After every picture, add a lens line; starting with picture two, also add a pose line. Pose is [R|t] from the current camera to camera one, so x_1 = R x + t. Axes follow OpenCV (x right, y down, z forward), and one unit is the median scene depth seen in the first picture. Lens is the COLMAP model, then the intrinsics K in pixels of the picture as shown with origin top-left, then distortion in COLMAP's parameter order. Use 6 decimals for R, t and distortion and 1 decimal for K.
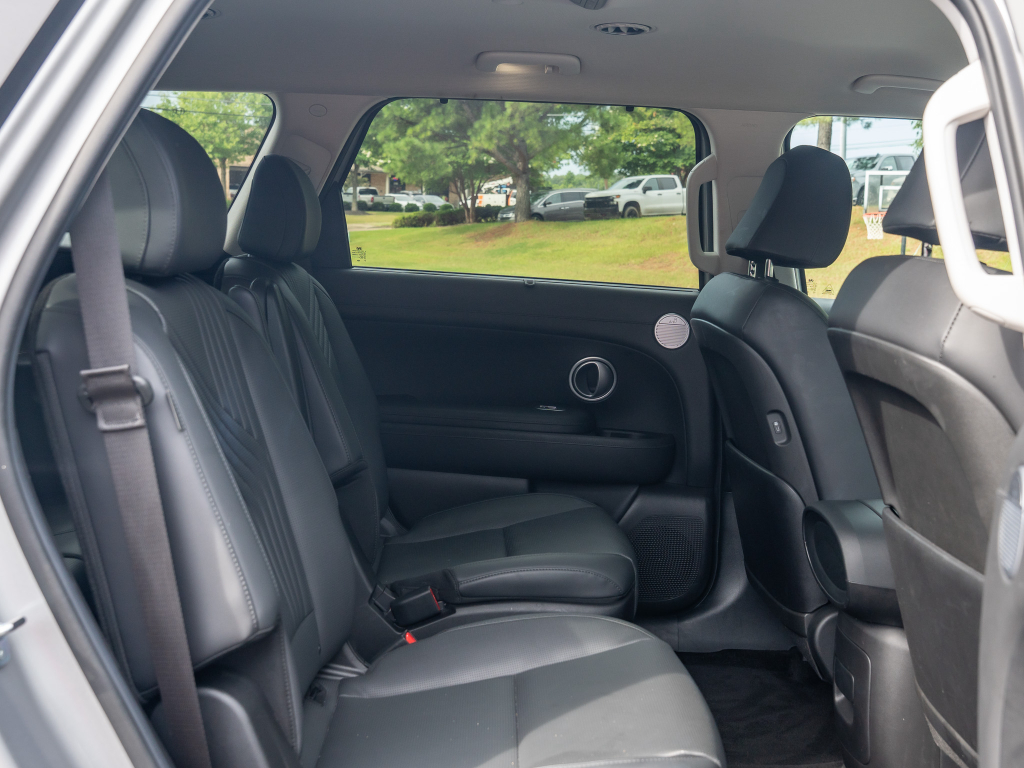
lens RADIAL K [[1216.4, 0, 512.0], [0, 1216.4, 384.0], [0, 0, 1]] dist [0.028879, -0.005474]
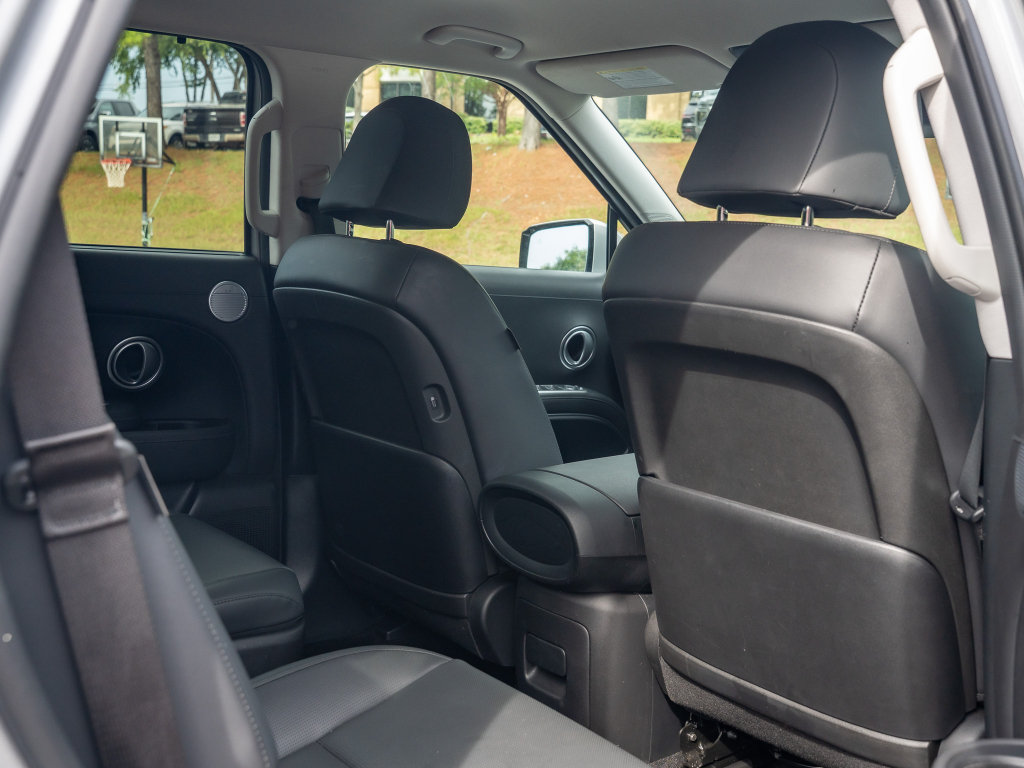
lens RADIAL K [[1216.4, 0, 512.0], [0, 1216.4, 384.0], [0, 0, 1]] dist [0.028879, -0.005474]
pose [[0.810202, -0.086866, 0.579678, -0.268105], [0.062095, 0.996113, 0.062482, -0.032447], [-0.582852, -0.014628, 0.812446, 0.209759]]
